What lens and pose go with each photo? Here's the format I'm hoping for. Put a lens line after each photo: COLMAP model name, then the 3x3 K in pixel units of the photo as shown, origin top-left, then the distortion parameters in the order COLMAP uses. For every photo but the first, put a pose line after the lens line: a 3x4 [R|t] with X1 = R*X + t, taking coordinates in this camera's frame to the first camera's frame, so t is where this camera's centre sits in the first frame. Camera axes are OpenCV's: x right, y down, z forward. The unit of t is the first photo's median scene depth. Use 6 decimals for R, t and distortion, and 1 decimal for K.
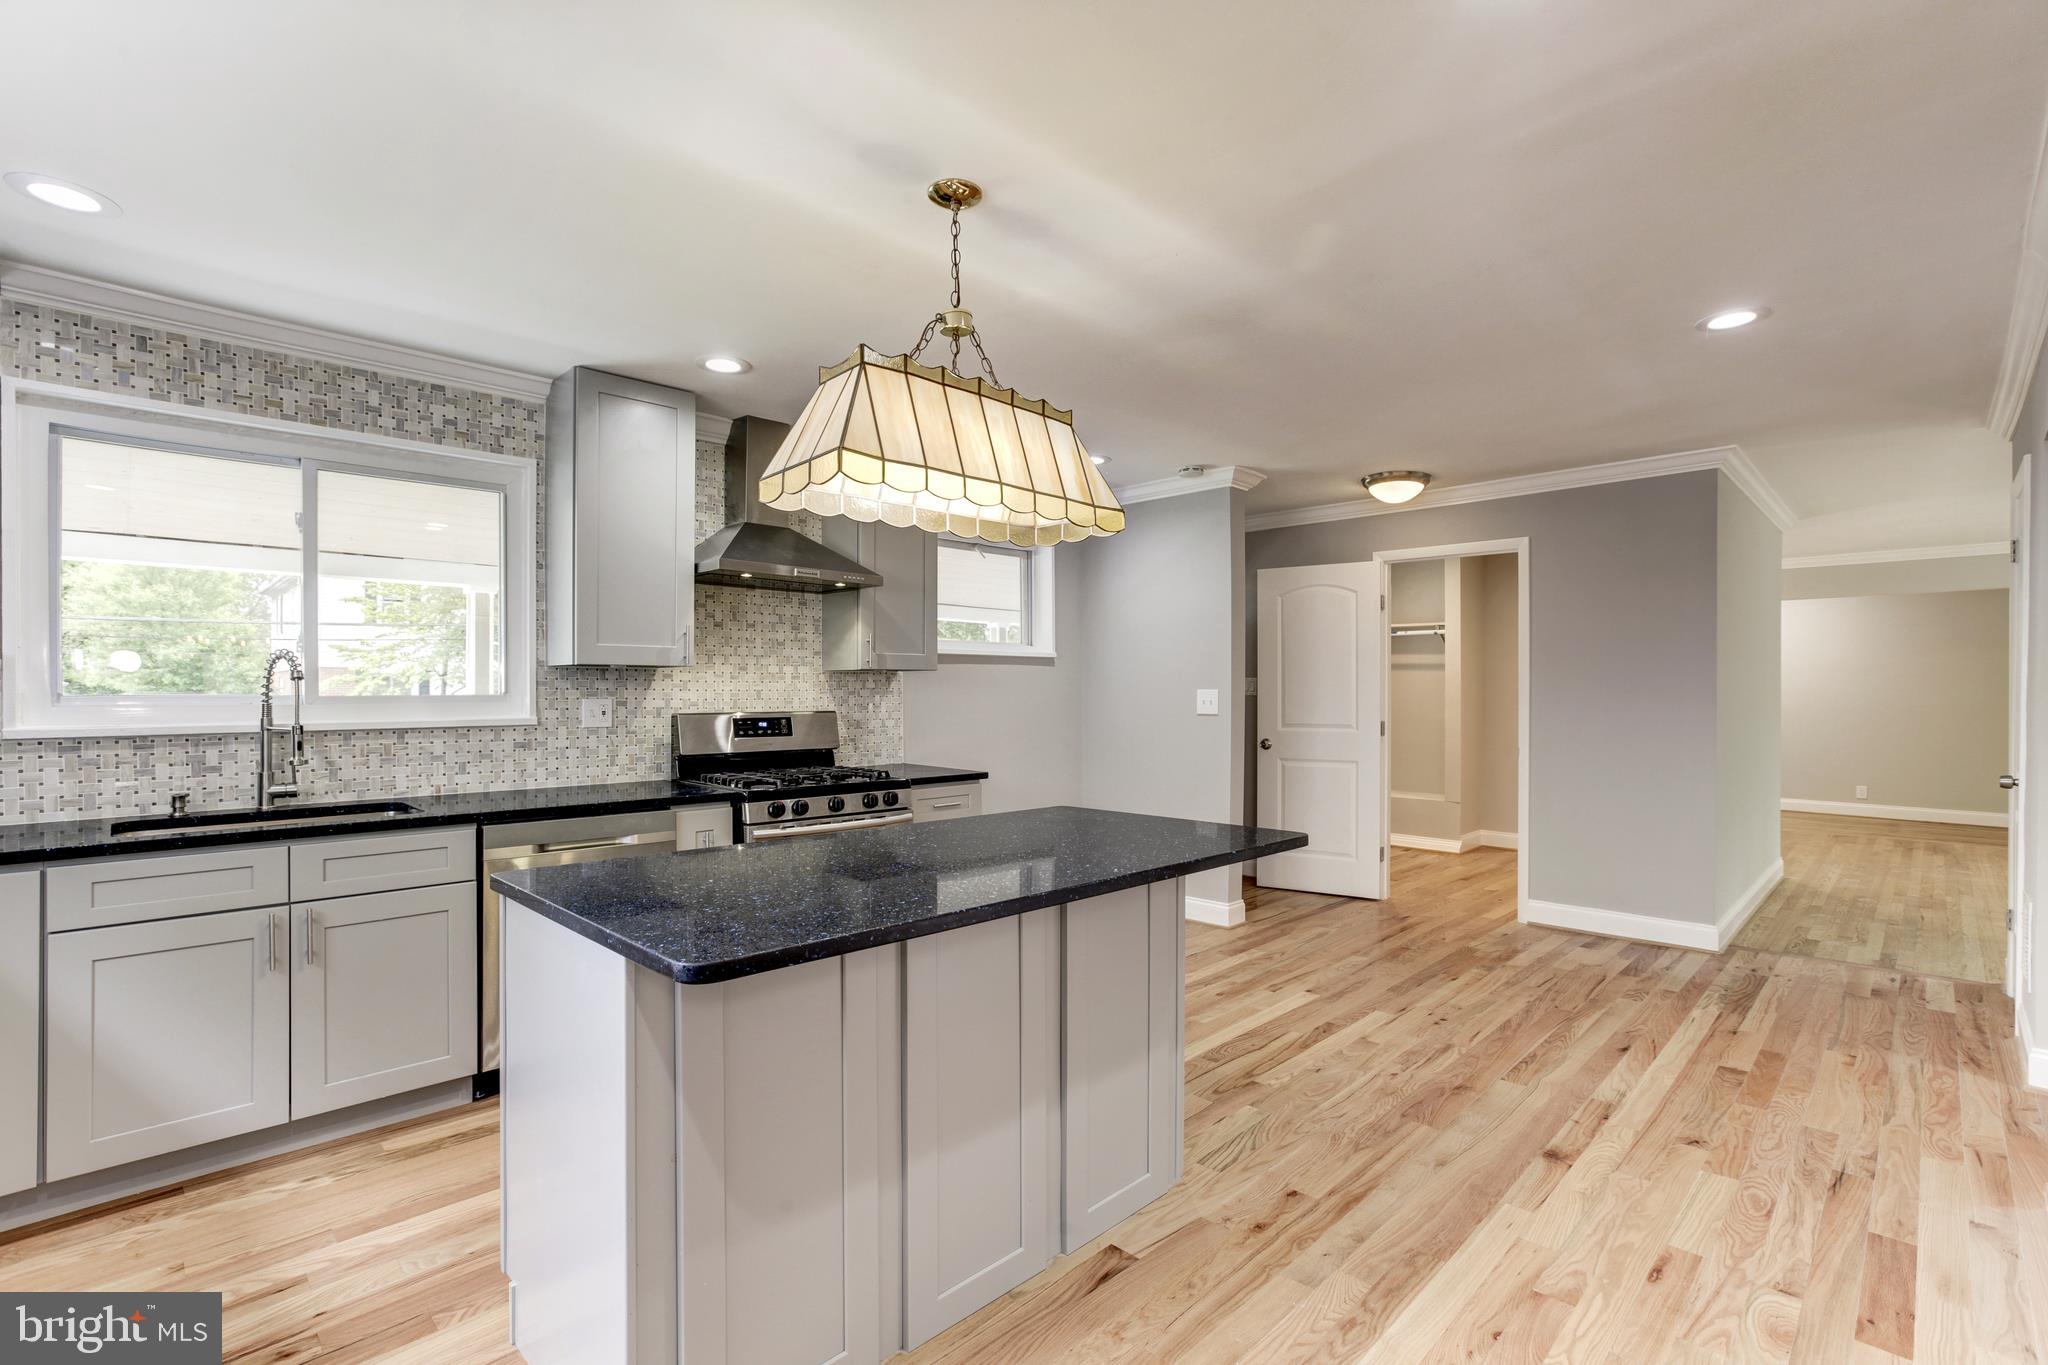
lens RADIAL K [[926.1, 0, 936.6], [0, 926.1, 686.4], [0, 0, 1]] dist [-0.038751, 0.024286]
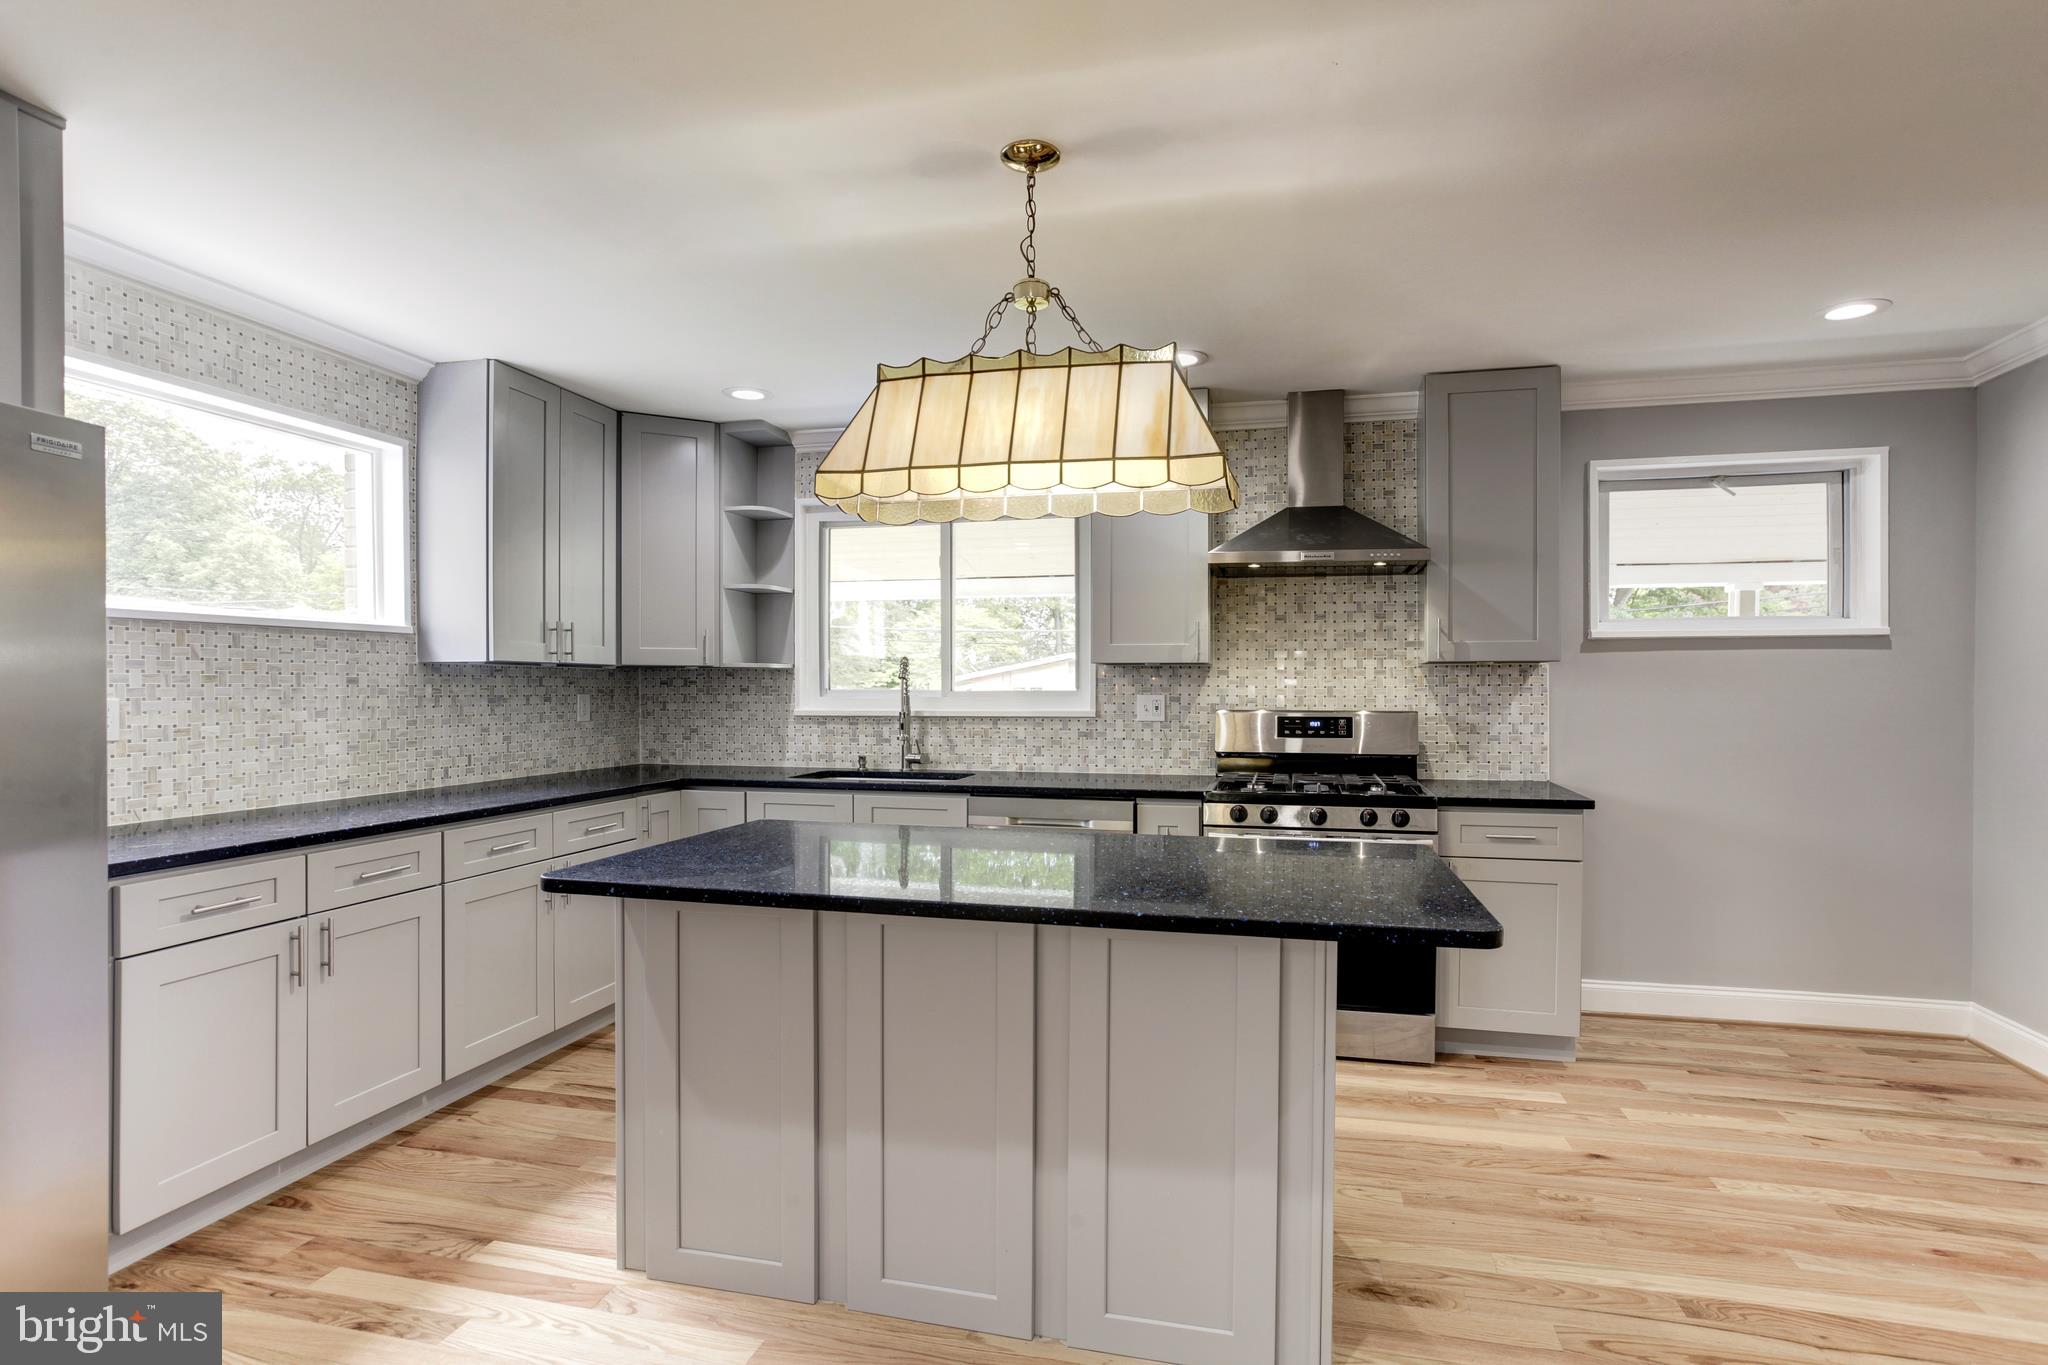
lens RADIAL K [[1003.2, 0, 1094.4], [0, 1003.2, 688.6], [0, 0, 1]] dist [-0.034033, 0.028811]
pose [[0.573169, 0.002823, -0.819432, 0.575714], [0.002950, 0.999980, 0.005509, -0.000266], [0.819432, -0.005575, 0.573150, 0.284169]]
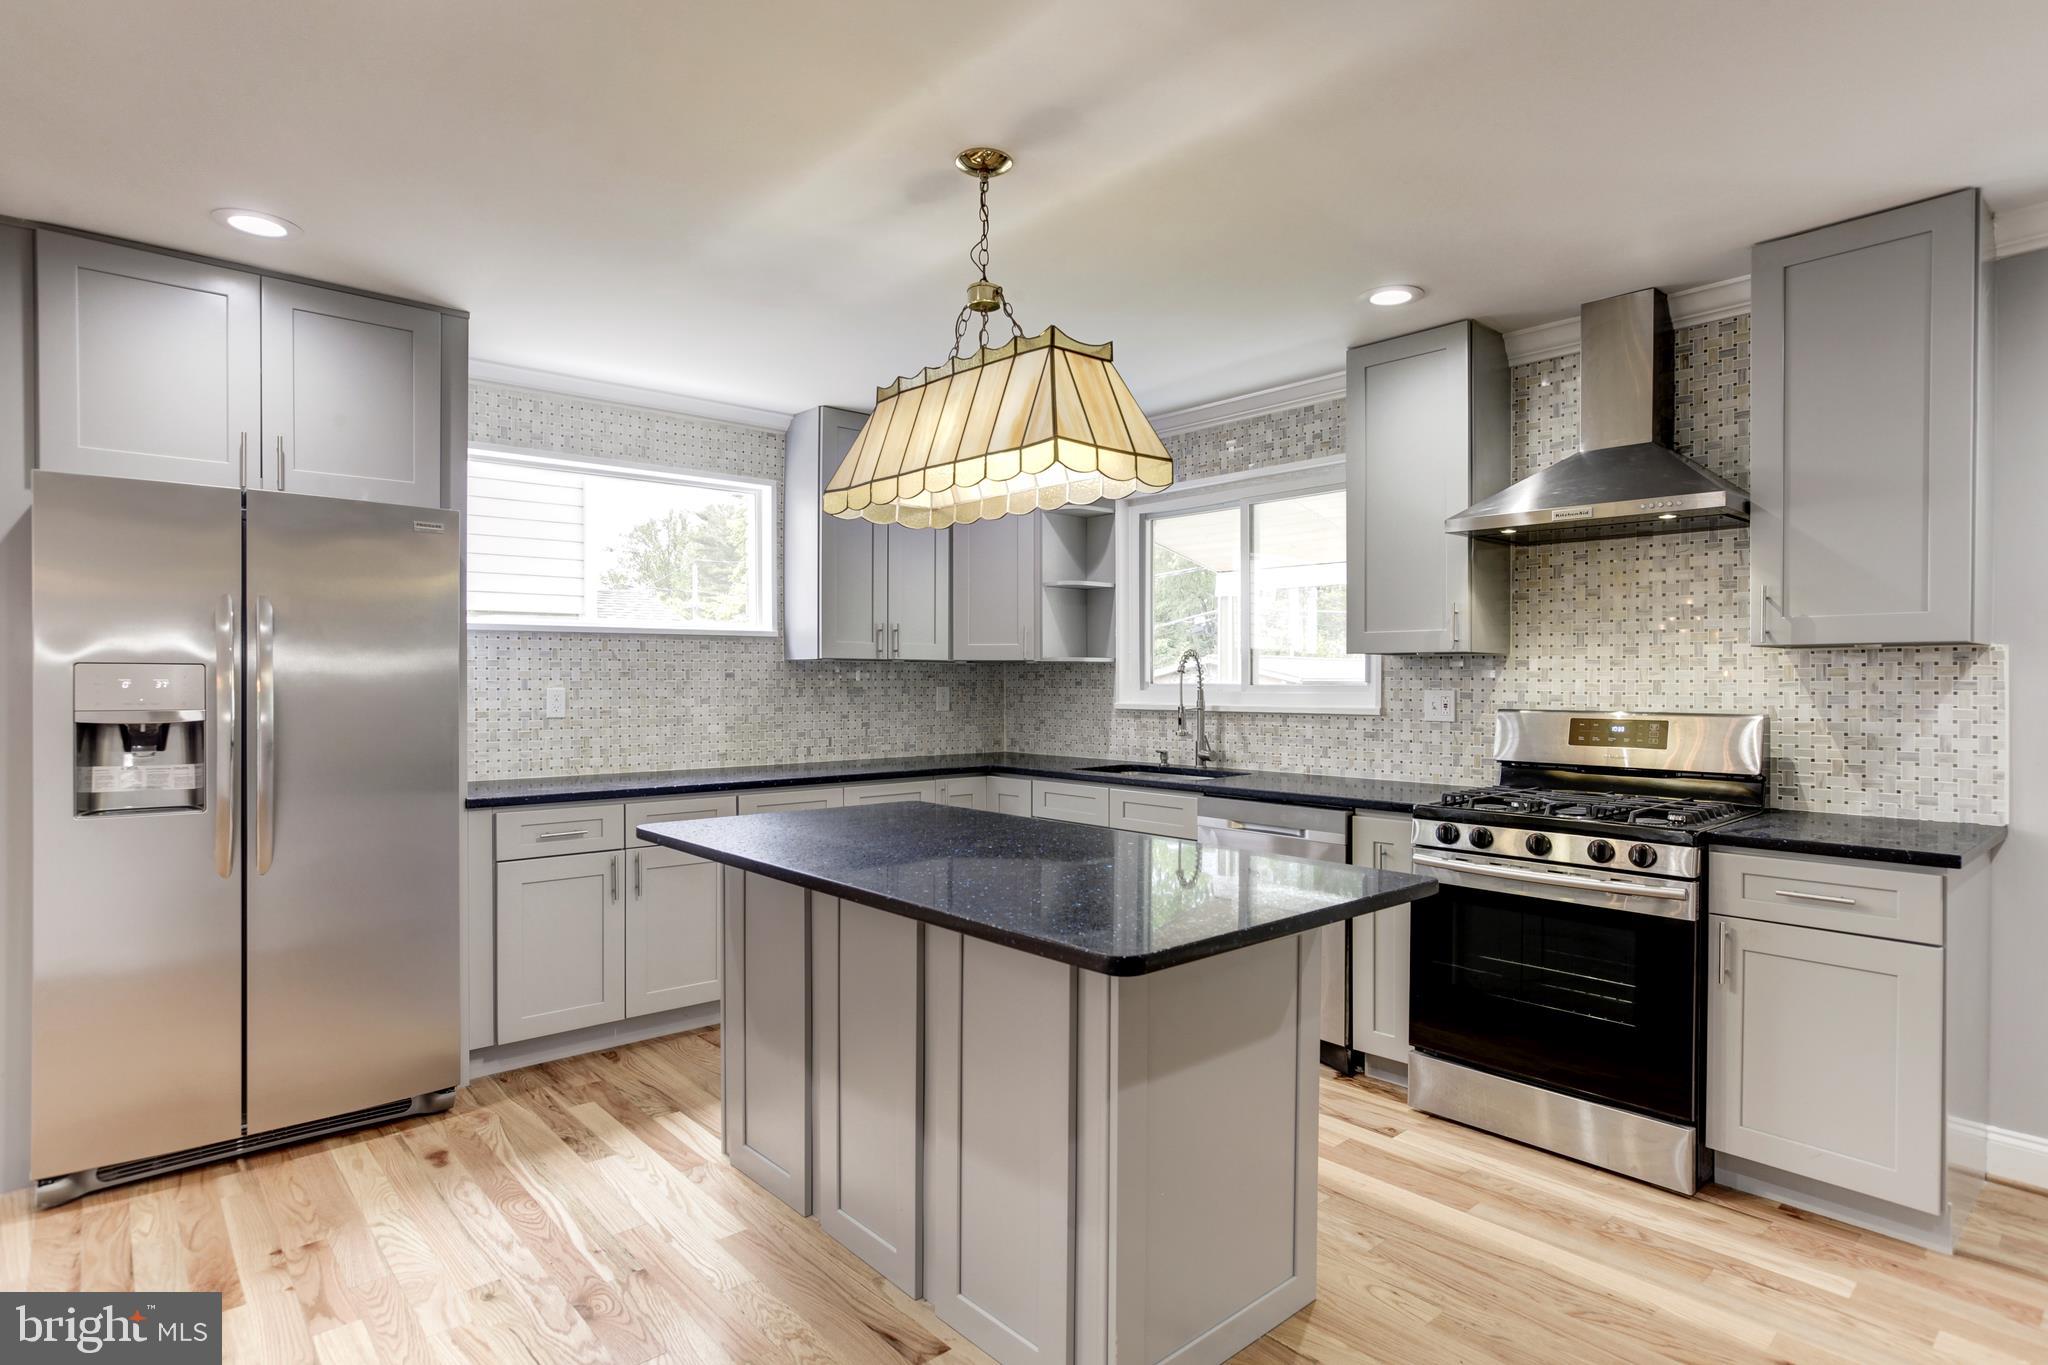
lens RADIAL K [[1131.3, 0, 1095.0], [0, 1131.3, 680.8], [0, 0, 1]] dist [-0.029390, 0.045338]
pose [[0.011631, 0.002045, -0.999930, 0.767878], [0.003927, 0.999990, 0.002091, 0.000814], [0.999925, -0.003951, 0.011622, 0.671560]]
